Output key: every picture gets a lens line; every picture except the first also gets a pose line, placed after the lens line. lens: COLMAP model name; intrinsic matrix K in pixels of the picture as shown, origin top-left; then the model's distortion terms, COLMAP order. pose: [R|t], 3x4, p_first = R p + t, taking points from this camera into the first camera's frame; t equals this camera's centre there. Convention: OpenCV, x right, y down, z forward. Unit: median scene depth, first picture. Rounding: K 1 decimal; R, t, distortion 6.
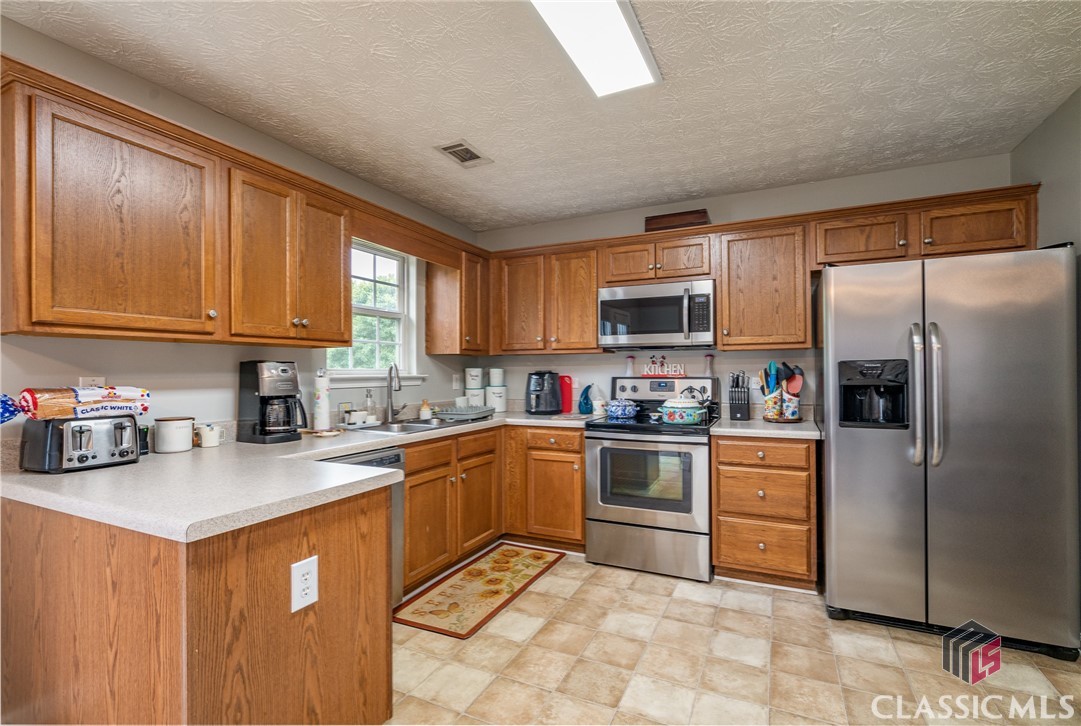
lens RADIAL K [[503.6, 0, 540.5], [0, 503.6, 363.0], [0, 0, 1]] dist [0.001479, 0.000213]
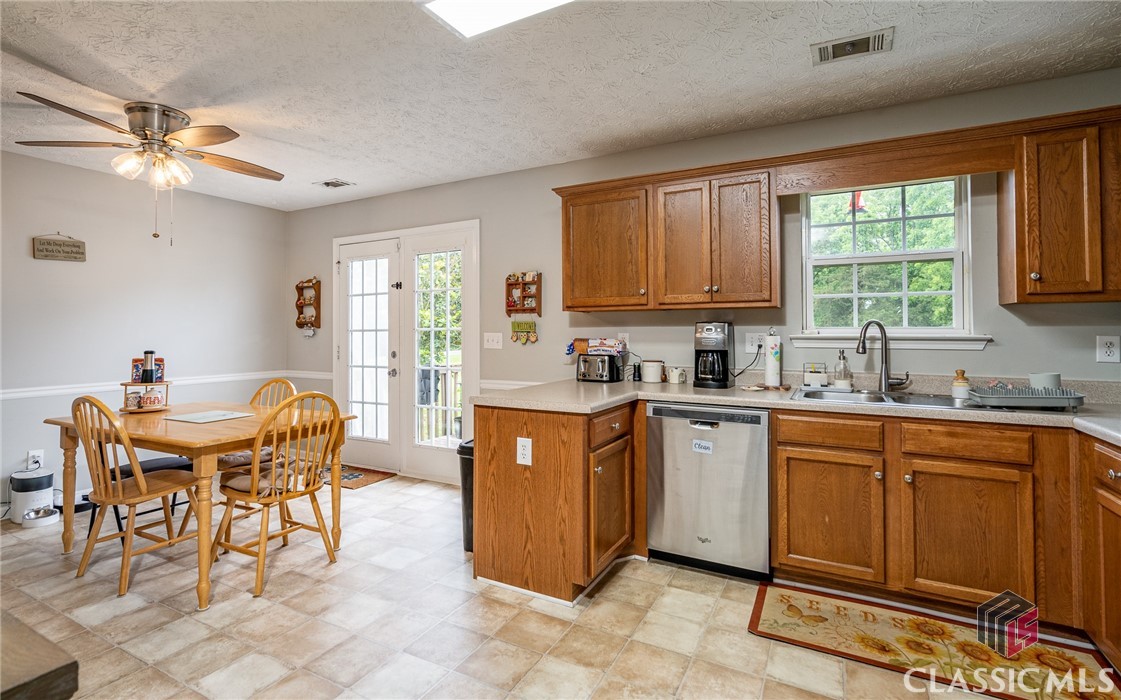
lens RADIAL K [[520.0, 0, 545.4], [0, 520.0, 318.0], [0, 0, 1]] dist [0.000014, -0.000042]
pose [[-0.058218, -0.019164, -0.998120, 0.825232], [0.017517, 0.999642, -0.020215, 0.005742], [0.998150, -0.018661, -0.057862, 0.725687]]
